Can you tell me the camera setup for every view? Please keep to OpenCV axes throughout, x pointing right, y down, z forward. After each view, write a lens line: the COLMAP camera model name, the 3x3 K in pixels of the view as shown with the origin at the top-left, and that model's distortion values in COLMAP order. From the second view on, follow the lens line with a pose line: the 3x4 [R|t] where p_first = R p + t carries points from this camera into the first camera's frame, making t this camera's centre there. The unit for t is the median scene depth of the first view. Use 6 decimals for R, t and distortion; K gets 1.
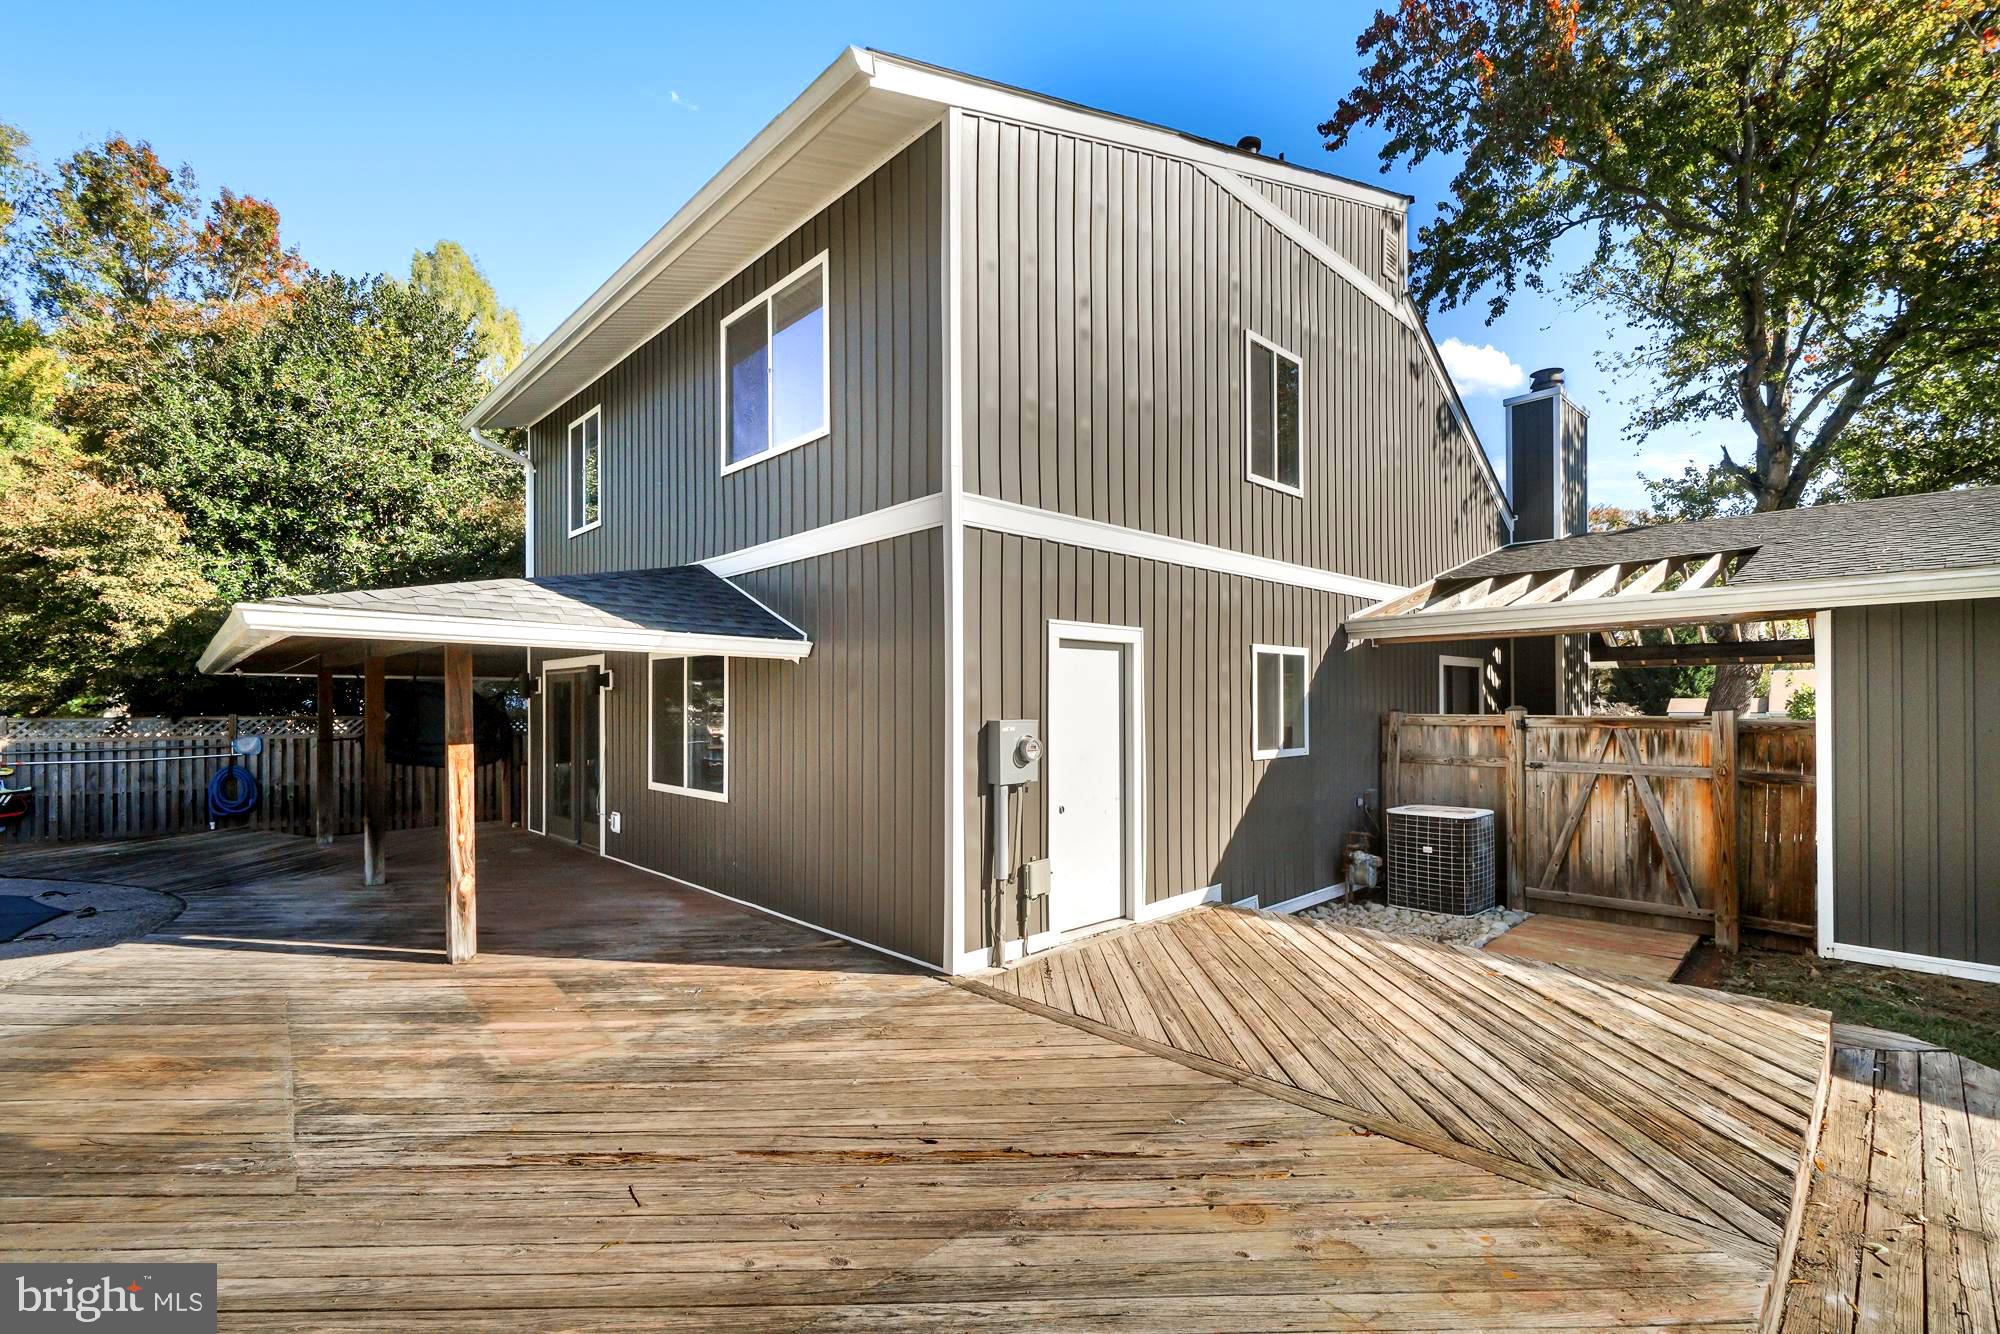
lens RADIAL K [[876.6, 0, 1004.6], [0, 876.6, 700.2], [0, 0, 1]] dist [-0.001090, -0.000920]
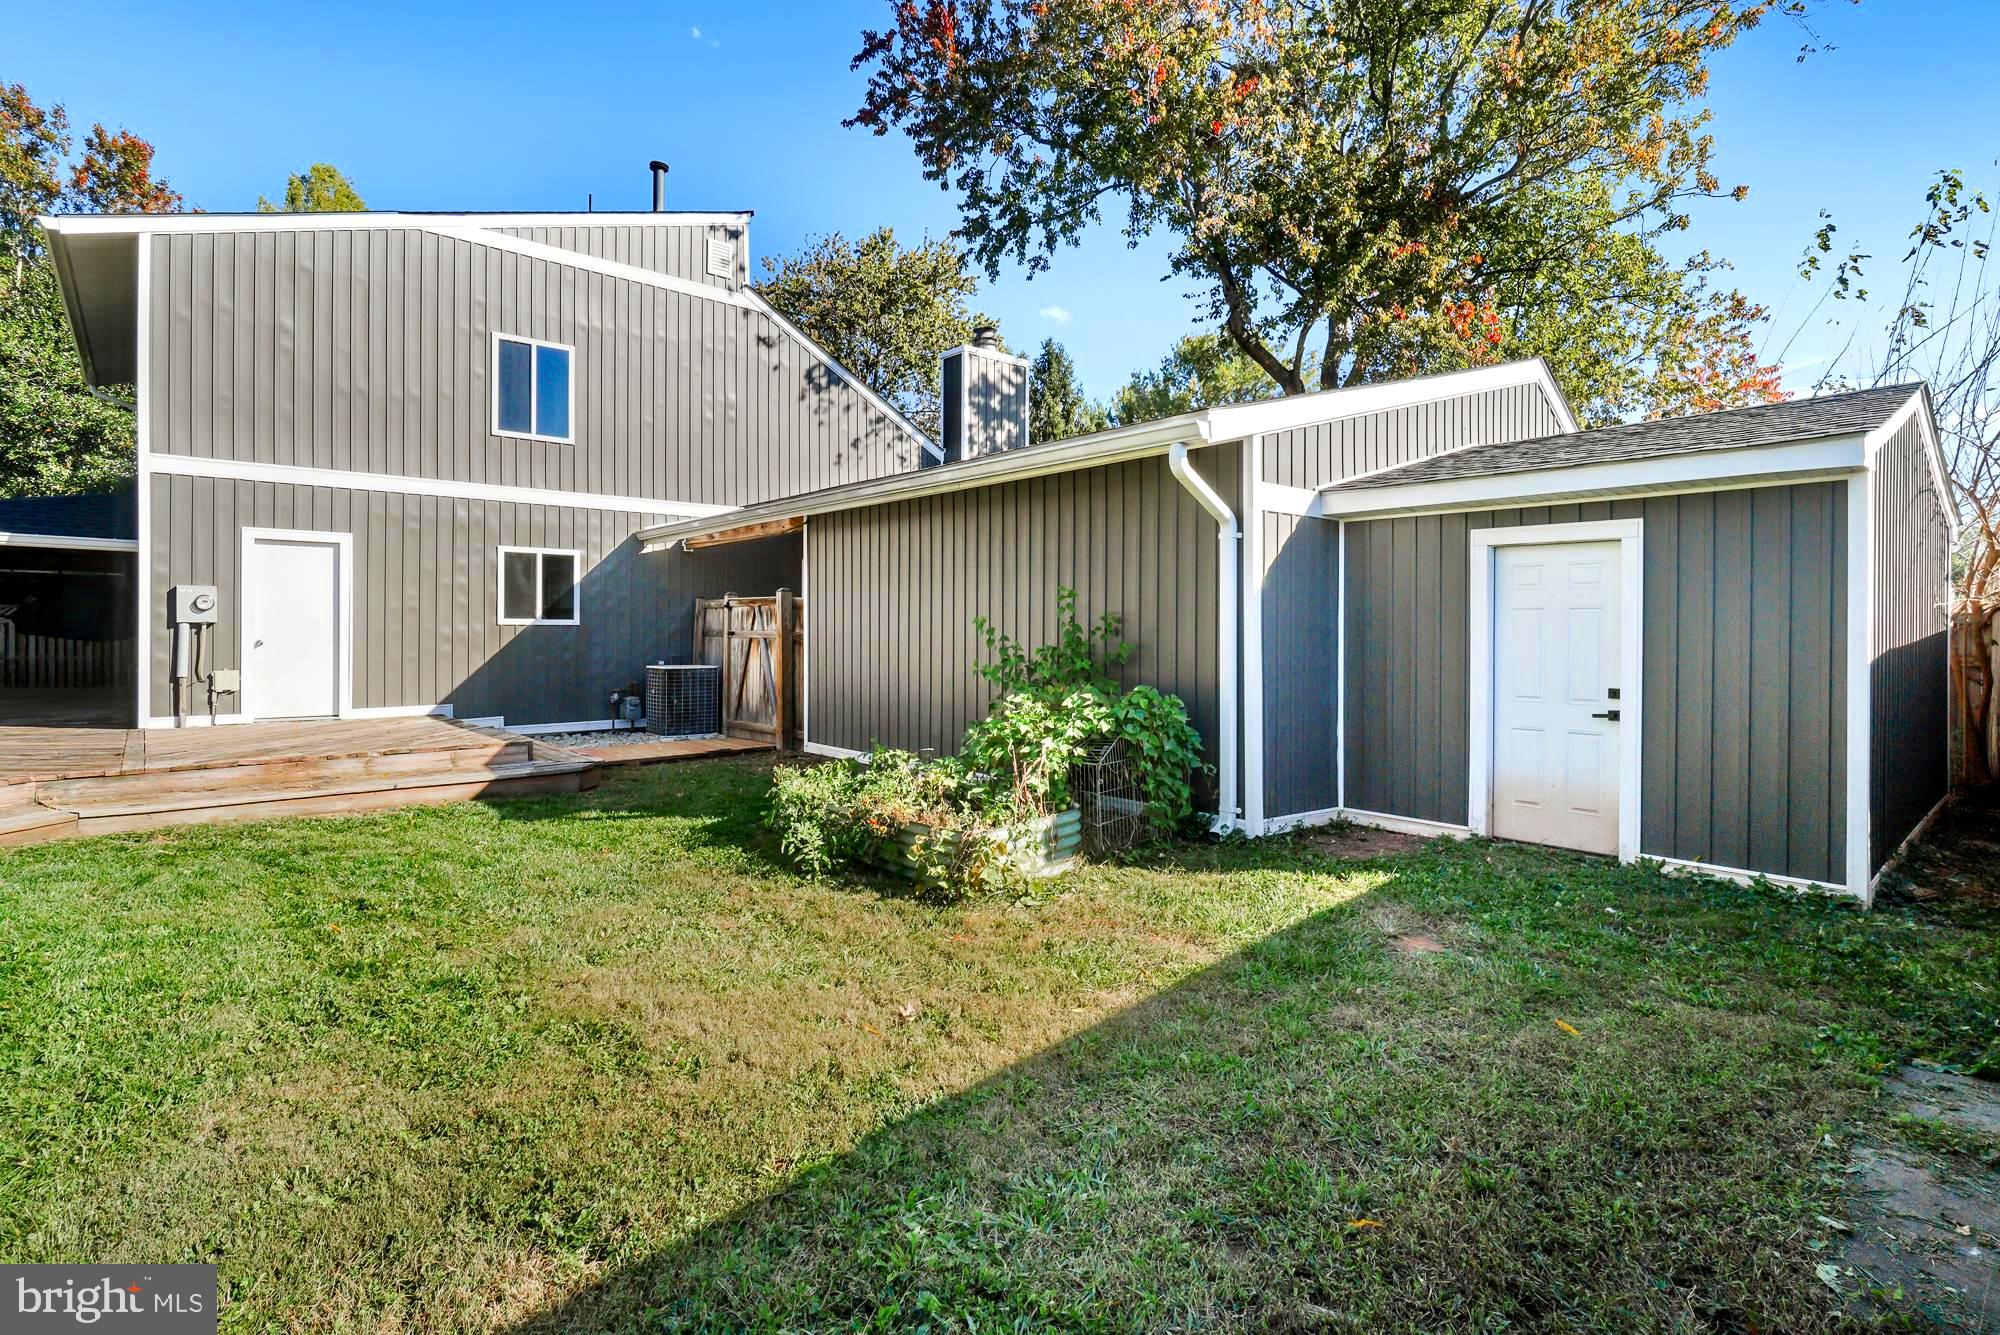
lens RADIAL K [[970.6, 0, 1018.5], [0, 970.6, 640.5], [0, 0, 1]] dist [-0.000856, 0.001019]
pose [[0.998938, 0.009999, -0.044978, 1.064186], [-0.009396, 0.999863, 0.013597, 0.055418], [0.045108, -0.013160, 0.998895, -0.511797]]
